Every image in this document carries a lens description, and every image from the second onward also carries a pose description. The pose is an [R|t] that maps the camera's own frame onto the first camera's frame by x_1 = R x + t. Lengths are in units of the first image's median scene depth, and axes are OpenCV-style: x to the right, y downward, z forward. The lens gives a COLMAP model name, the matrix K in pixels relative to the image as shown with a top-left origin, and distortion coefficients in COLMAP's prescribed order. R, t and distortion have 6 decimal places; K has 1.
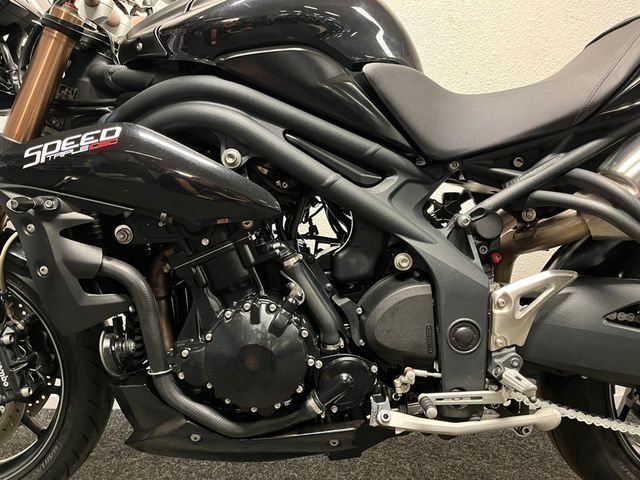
lens RADIAL K [[488.5, 0, 320.0], [0, 488.5, 240.0], [0, 0, 1]] dist [0.019374, -0.002760]
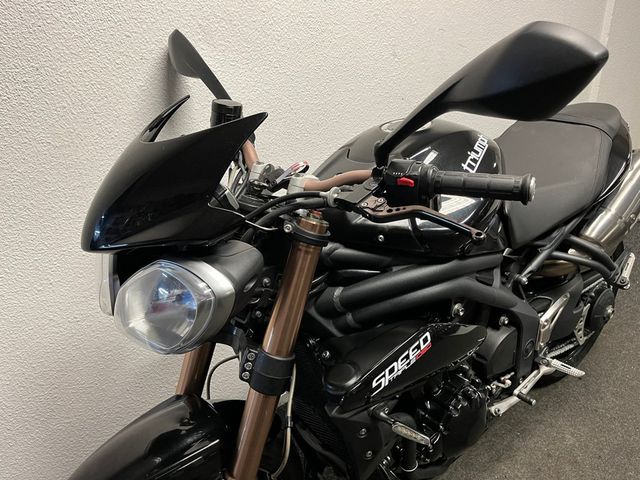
lens RADIAL K [[488.5, 0, 320.0], [0, 488.5, 240.0], [0, 0, 1]] dist [0.019374, -0.002760]
pose [[0.781745, -0.268916, 0.562636, -1.123202], [0.080635, 0.938257, 0.336409, -0.792267], [-0.618363, -0.217618, 0.755162, 0.277852]]
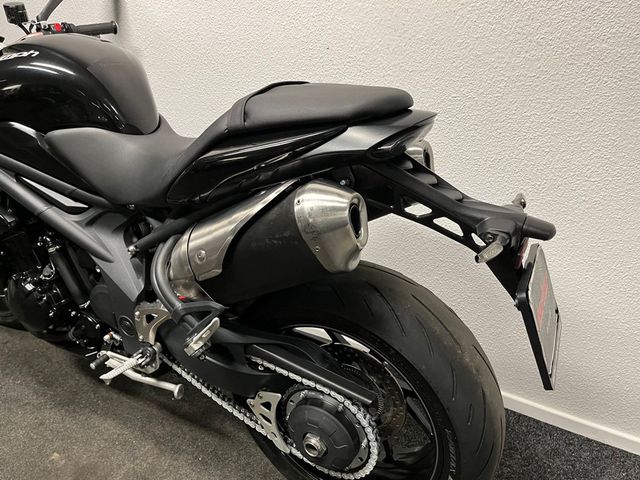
lens RADIAL K [[488.5, 0, 320.0], [0, 488.5, 240.0], [0, 0, 1]] dist [0.019374, -0.002760]
pose [[0.856583, 0.216519, -0.468387, 1.476236], [-0.035986, 0.930564, 0.364357, -0.619083], [0.514754, -0.295246, 0.804896, 0.209897]]
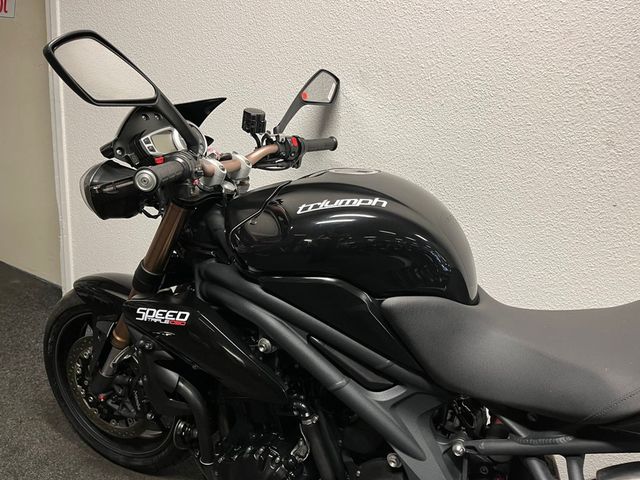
lens RADIAL K [[488.5, 0, 320.0], [0, 488.5, 240.0], [0, 0, 1]] dist [0.019374, -0.002760]
pose [[0.879348, 0.246799, -0.407230, 0.382256], [-0.159642, 0.958507, 0.236175, -0.735476], [0.448621, -0.142669, 0.882261, -0.011069]]
